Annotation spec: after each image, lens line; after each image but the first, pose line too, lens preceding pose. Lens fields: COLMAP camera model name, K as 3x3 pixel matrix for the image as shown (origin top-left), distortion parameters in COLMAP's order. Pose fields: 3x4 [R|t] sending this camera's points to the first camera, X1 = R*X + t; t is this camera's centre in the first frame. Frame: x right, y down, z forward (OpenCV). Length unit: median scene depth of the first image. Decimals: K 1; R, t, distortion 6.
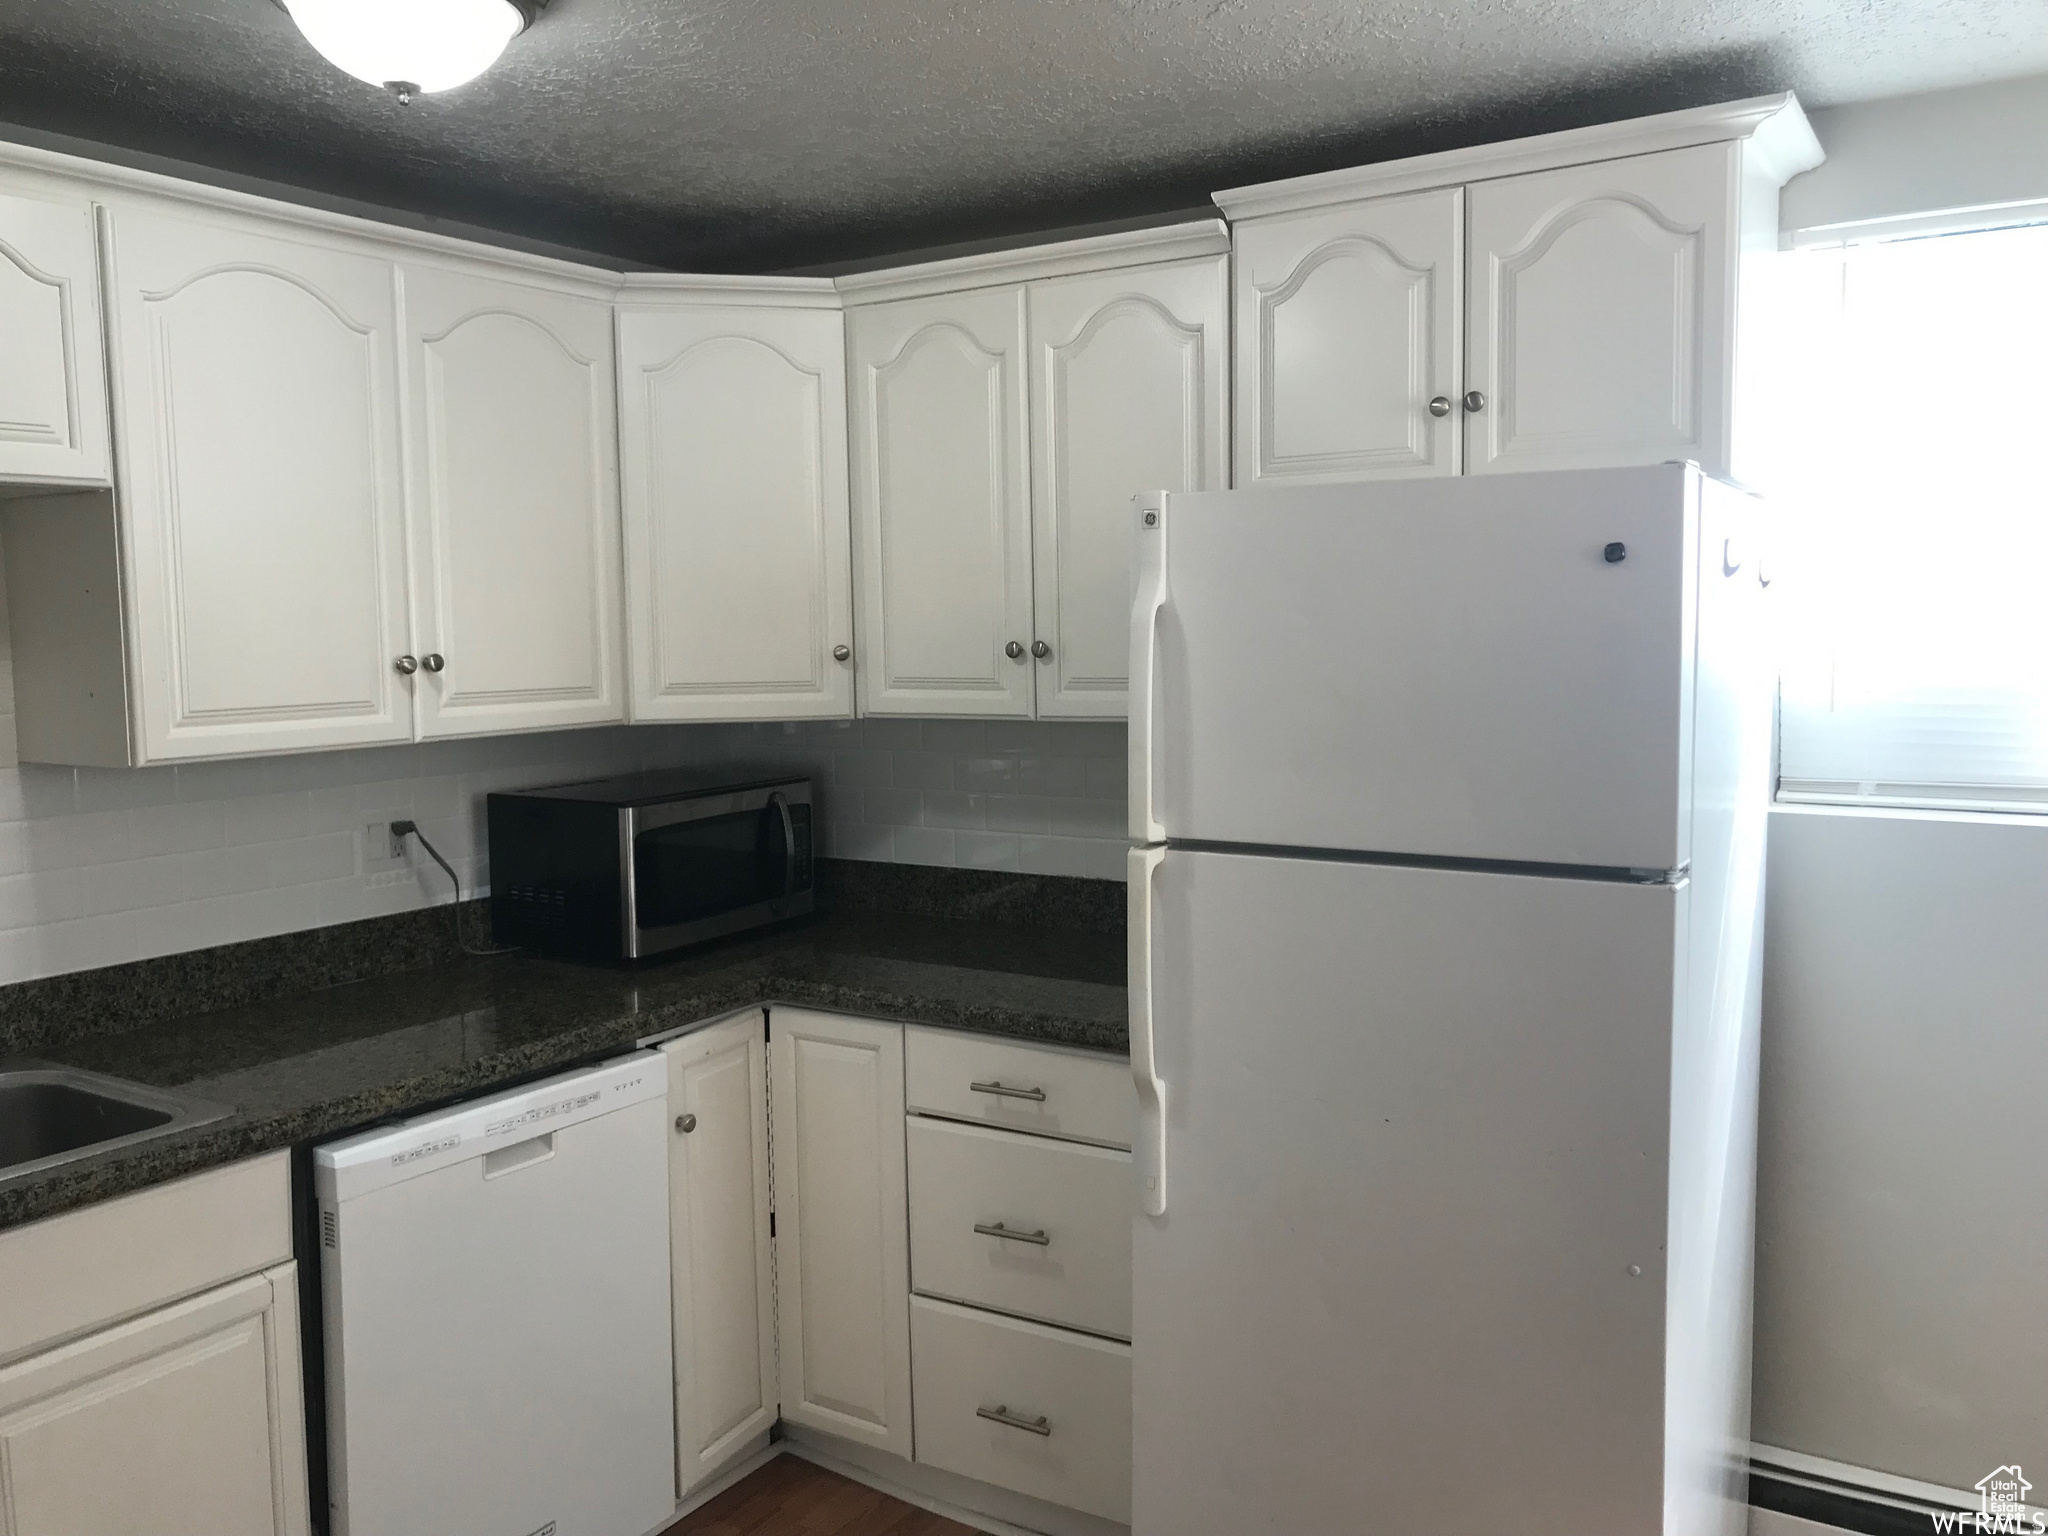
lens RADIAL K [[1694.7, 0, 1016.5], [0, 1694.7, 764.0], [0, 0, 1]] dist [0.002458, 0.004906]
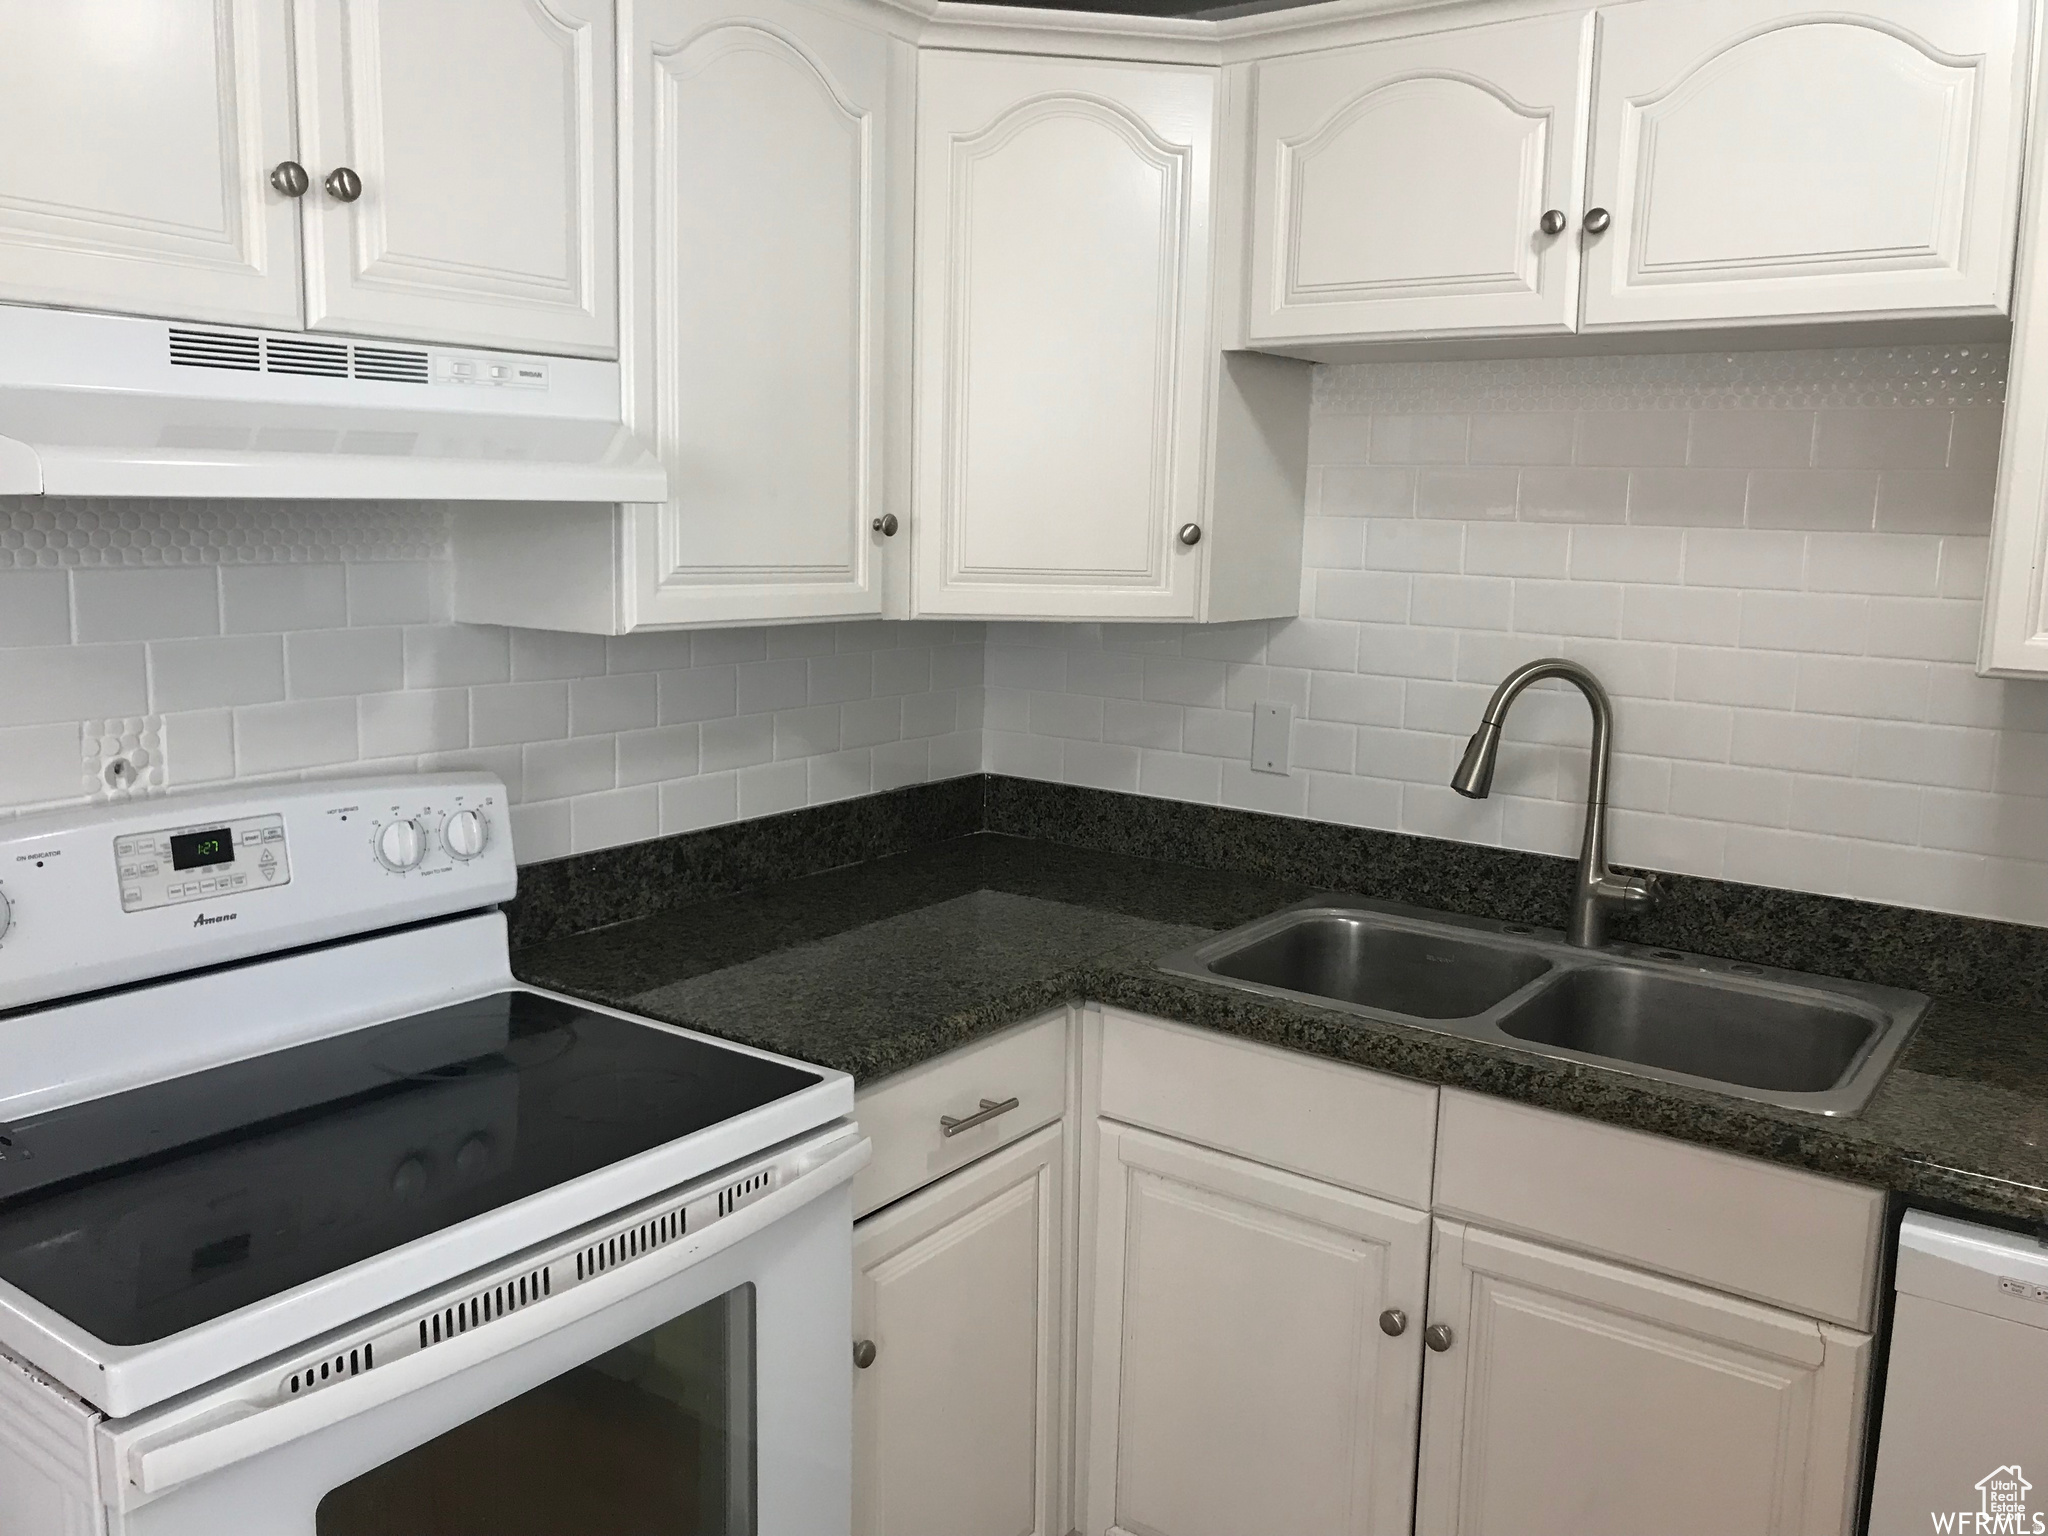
lens RADIAL K [[1694.7, 0, 1014.3], [0, 1694.7, 775.9], [0, 0, 1]] dist [0.002458, 0.004906]
pose [[-0.073202, 0.172624, -0.982264, 0.307230], [-0.094918, 0.979230, 0.179165, -0.053984], [0.992790, 0.106350, -0.055296, 0.630881]]
